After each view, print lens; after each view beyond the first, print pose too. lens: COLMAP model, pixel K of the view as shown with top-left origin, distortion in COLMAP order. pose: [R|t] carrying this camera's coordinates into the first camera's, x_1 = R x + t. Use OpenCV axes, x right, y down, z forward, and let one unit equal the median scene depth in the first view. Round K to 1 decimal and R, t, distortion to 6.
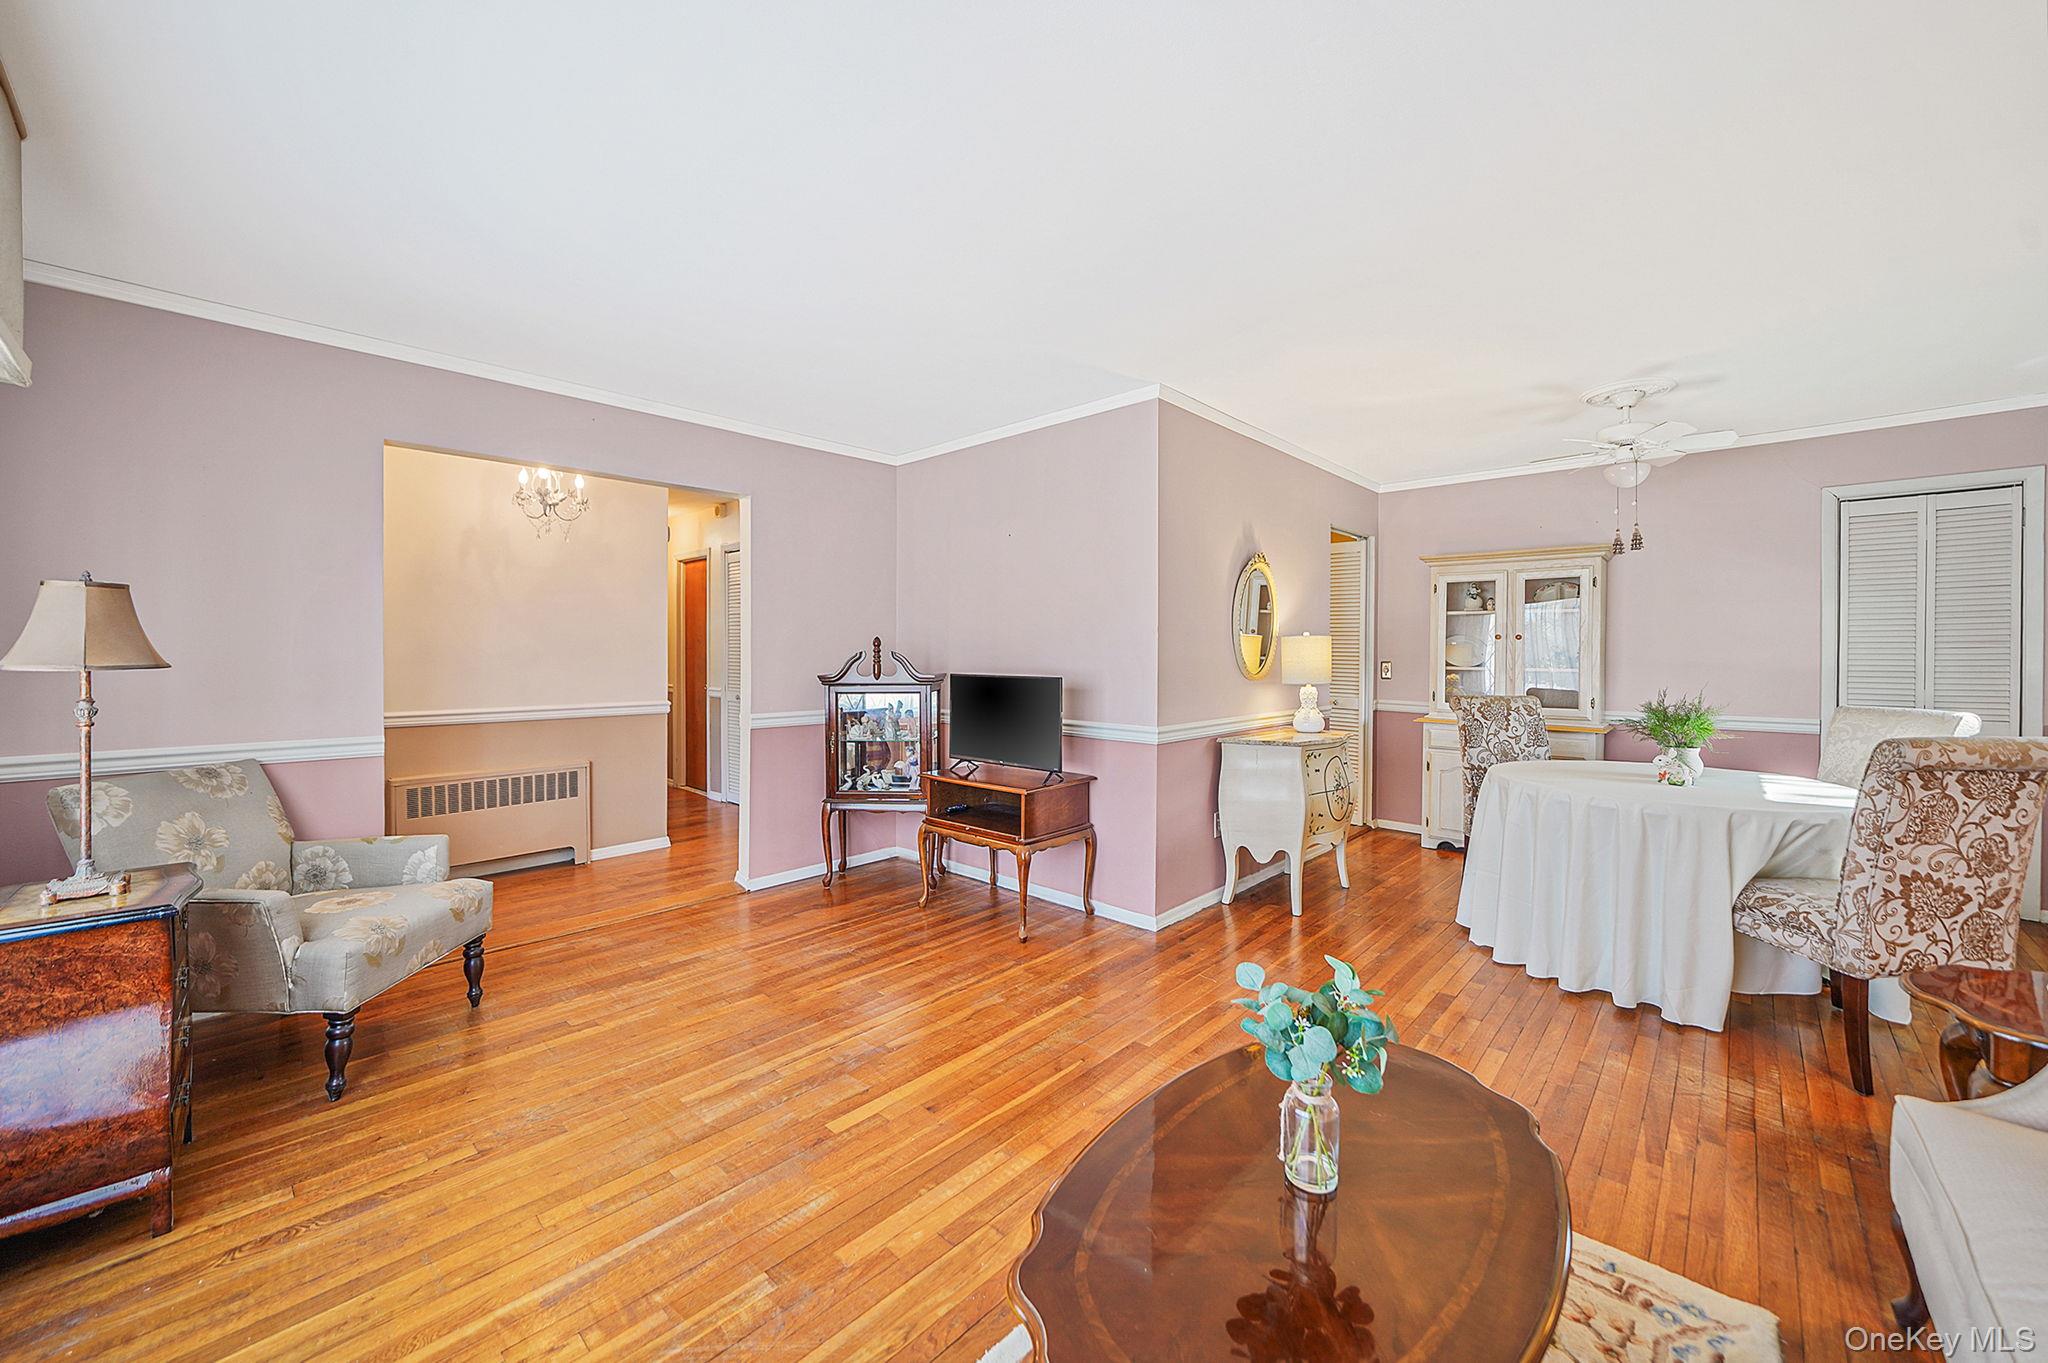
lens RADIAL K [[772.7, 0, 1044.1], [0, 772.7, 649.1], [0, 0, 1]] dist [-0.010384, -0.000121]
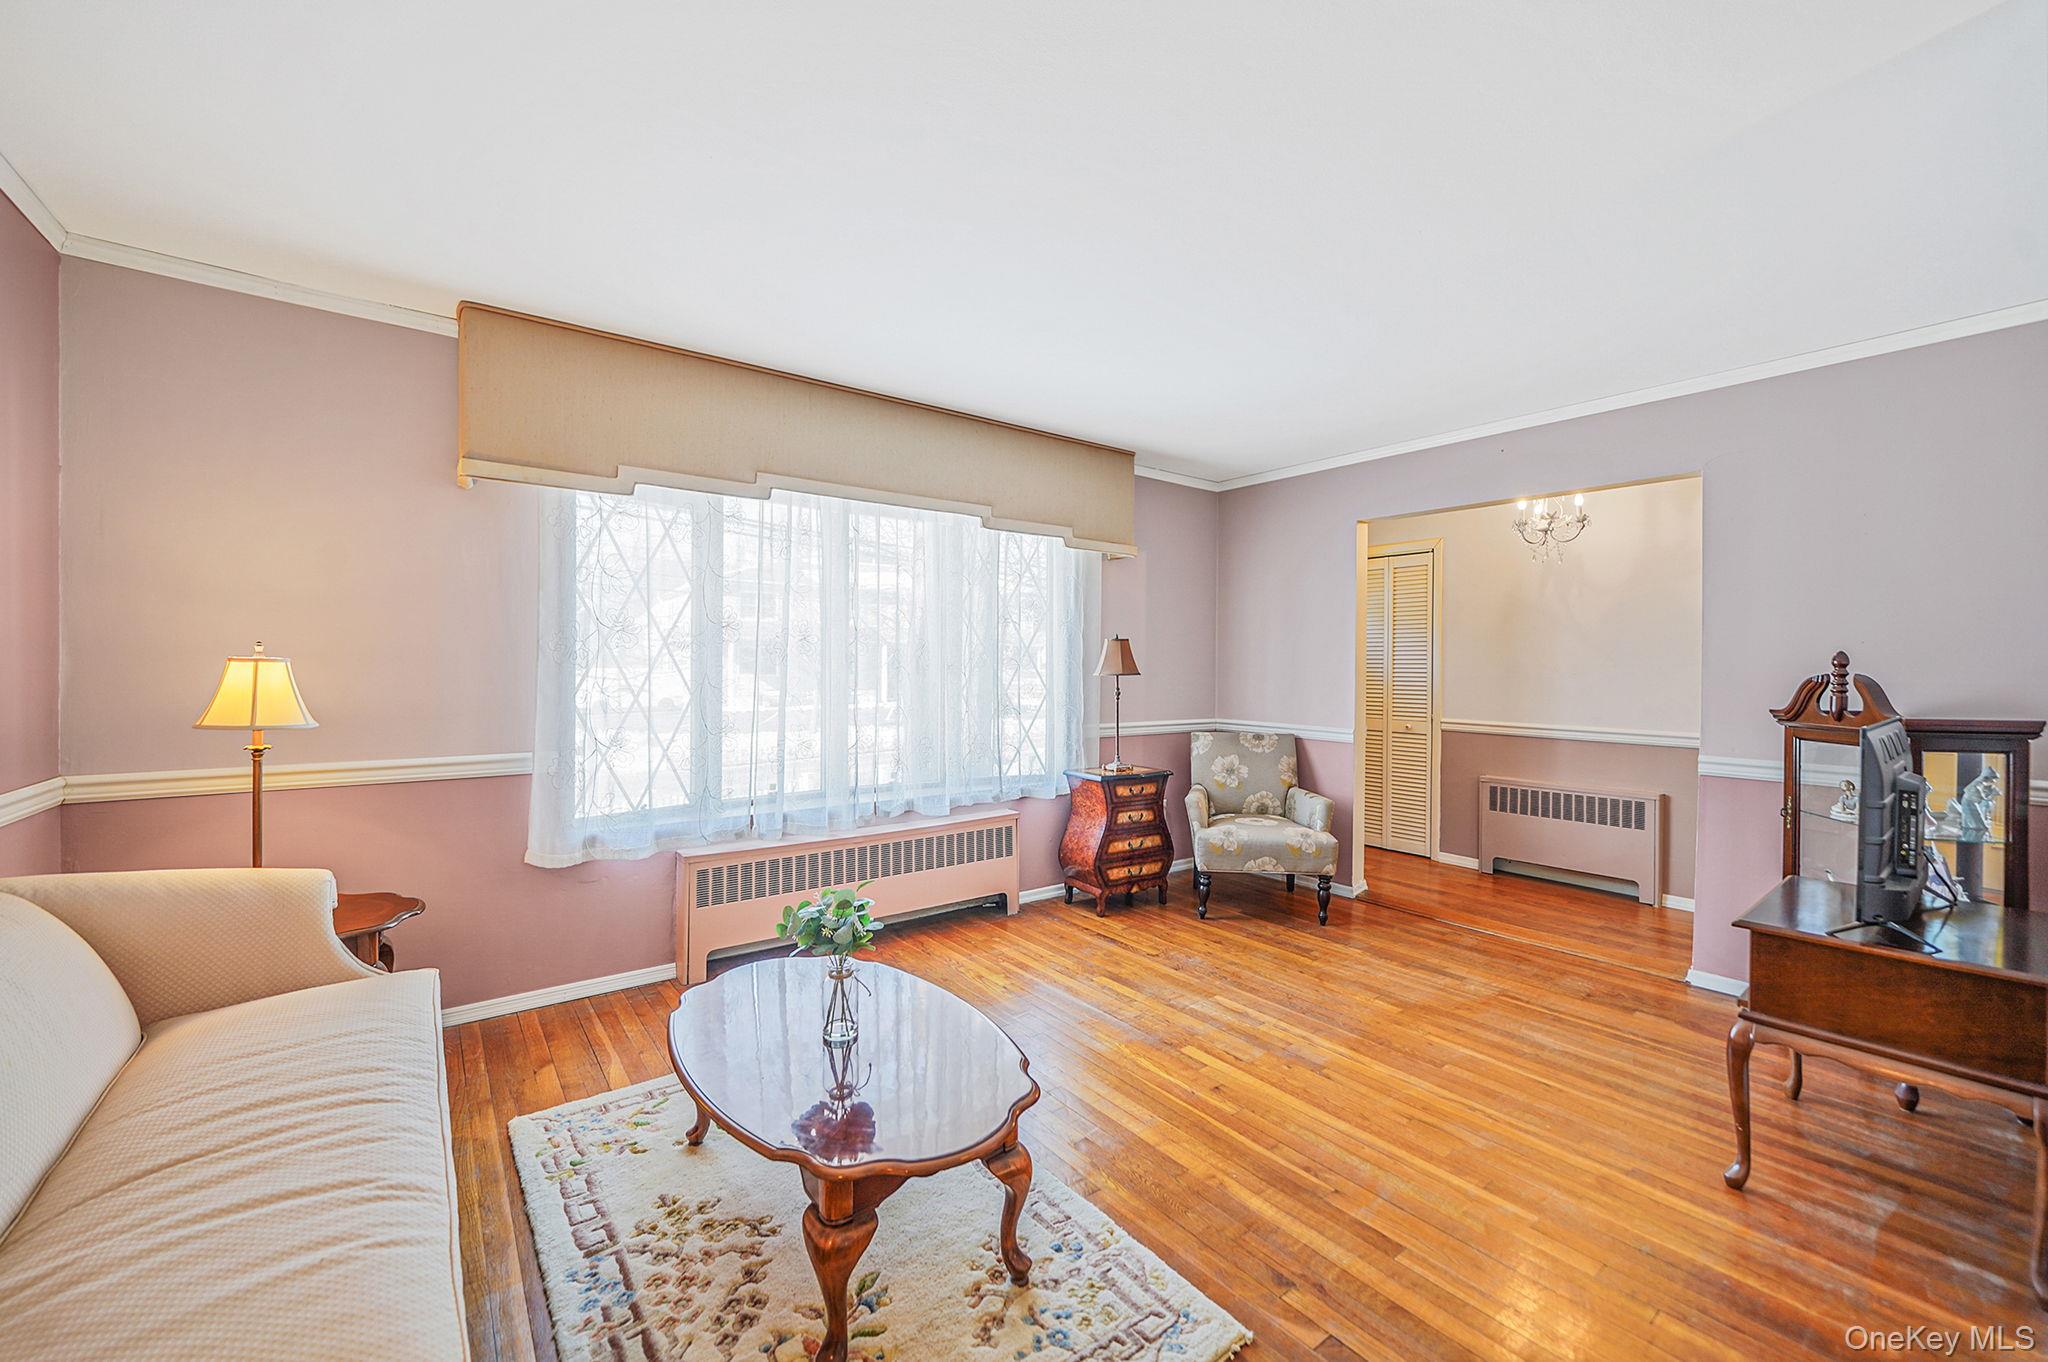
lens RADIAL K [[818.8, 0, 1027.3], [0, 818.8, 673.2], [0, 0, 1]] dist [-0.000532, -0.000120]
pose [[-0.182529, 0.005253, -0.983187, 0.741027], [-0.006383, 0.999958, 0.006528, 0.002337], [0.983180, 0.007467, -0.182487, 0.673510]]
